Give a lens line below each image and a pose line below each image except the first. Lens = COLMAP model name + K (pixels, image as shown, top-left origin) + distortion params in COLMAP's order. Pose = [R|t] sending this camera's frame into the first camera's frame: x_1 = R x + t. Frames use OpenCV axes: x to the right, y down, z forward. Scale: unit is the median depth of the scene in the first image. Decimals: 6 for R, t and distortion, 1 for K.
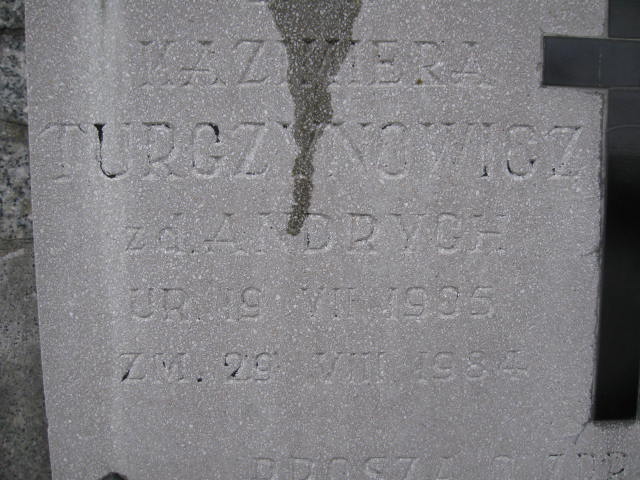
lens RADIAL K [[656.6, 0, 319.7], [0, 656.6, 238.6], [0, 0, 1]] dist [-0.165075, 0.000000]
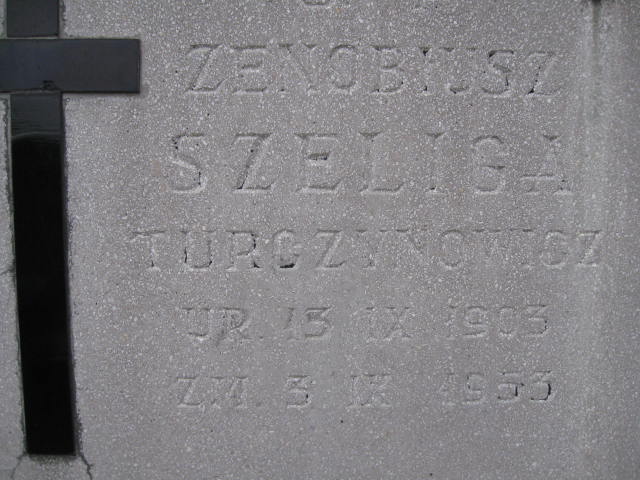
lens RADIAL K [[656.6, 0, 319.7], [0, 656.6, 240.8], [0, 0, 1]] dist [-0.165075, 0.000000]
pose [[0.986166, 0.001359, 0.165754, 0.735993], [0.000266, 0.999952, -0.009781, -0.014503], [-0.165759, 0.009690, 0.986119, 0.029704]]
